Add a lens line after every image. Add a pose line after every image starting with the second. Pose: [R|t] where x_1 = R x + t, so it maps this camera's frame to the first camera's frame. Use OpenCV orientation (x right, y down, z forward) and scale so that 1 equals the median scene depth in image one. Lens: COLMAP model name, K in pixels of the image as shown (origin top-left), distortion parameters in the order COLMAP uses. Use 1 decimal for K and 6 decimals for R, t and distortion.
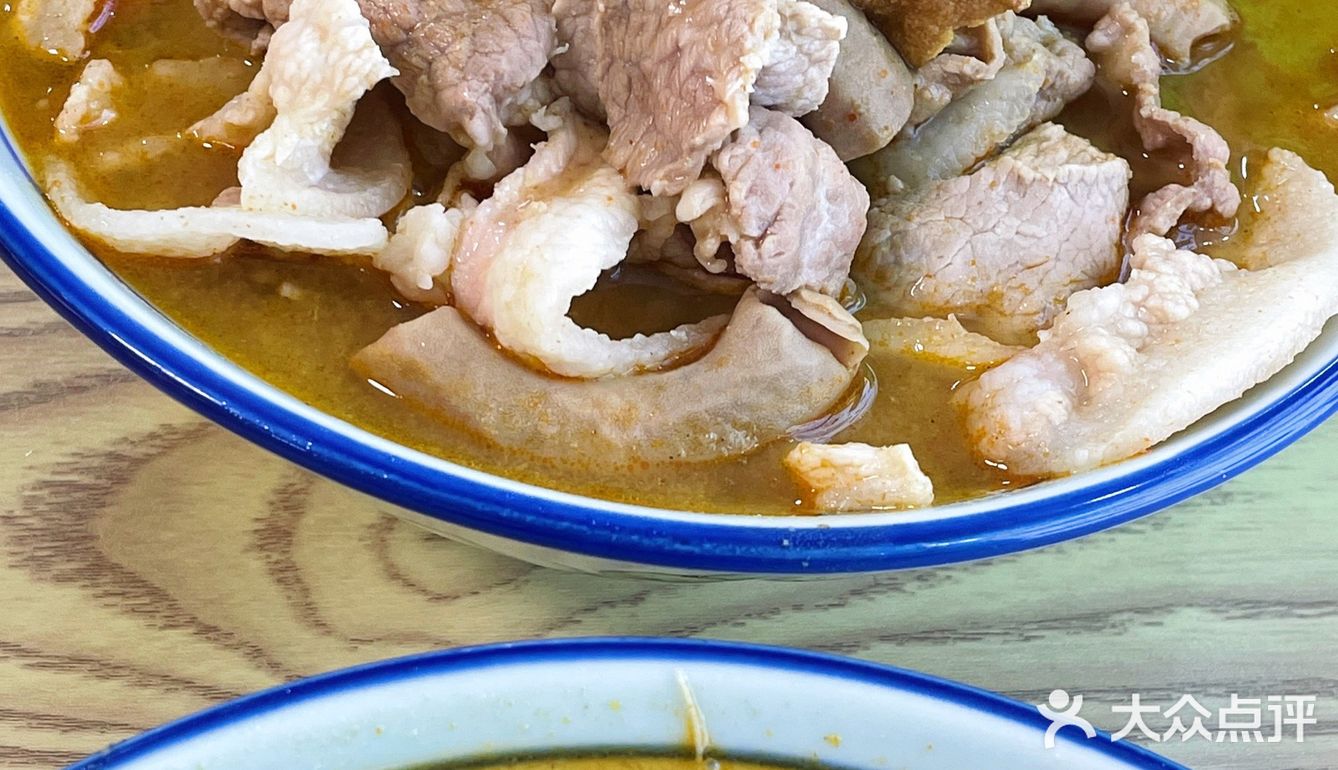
lens RADIAL K [[1799.0, 0, 669.0], [0, 1799.0, 385.0], [0, 0, 1]] dist [-0.013578, -0.105446]
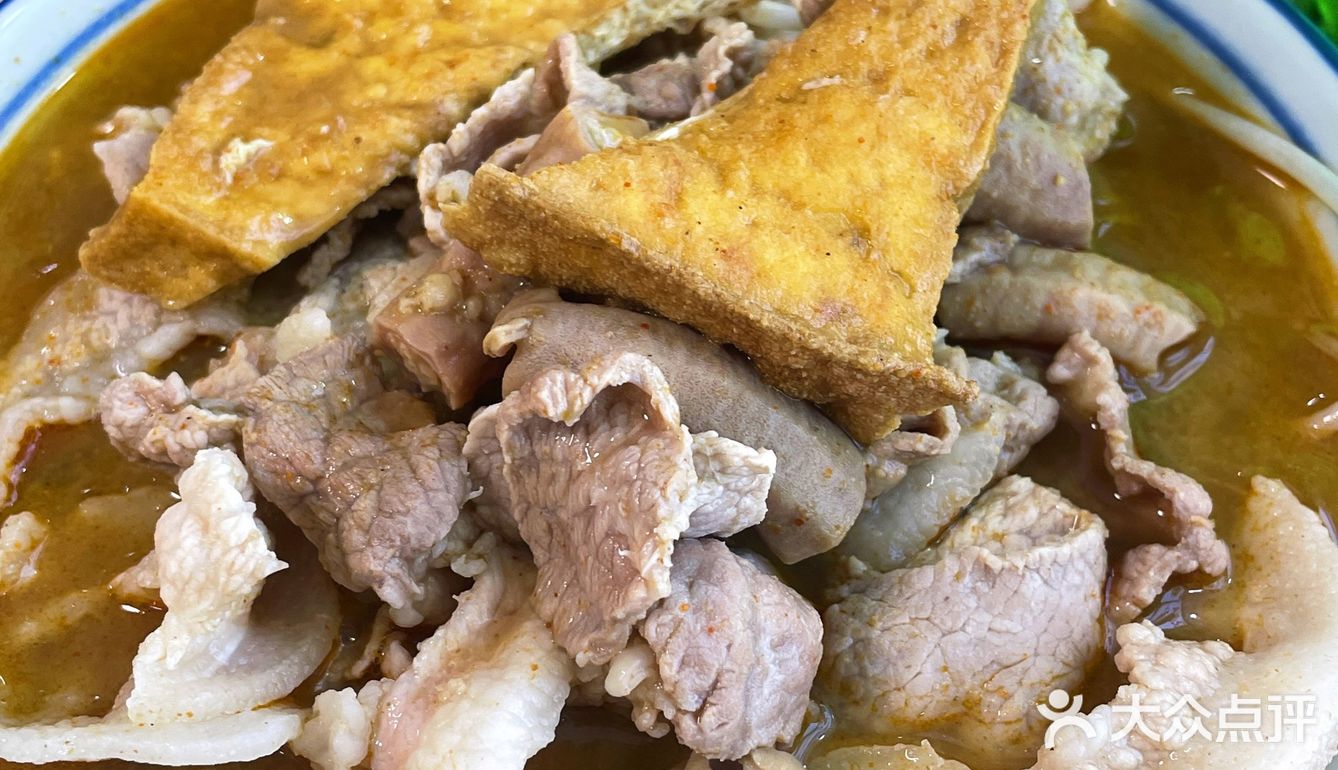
lens RADIAL K [[1478.6, 0, 669.0], [0, 1478.6, 385.0], [0, 0, 1]] dist [0.011325, -0.192233]
pose [[0.994870, -0.090510, -0.045176, 0.078816], [0.088929, 0.995392, -0.035861, -0.205421], [0.048214, 0.031659, 0.998335, 0.240236]]
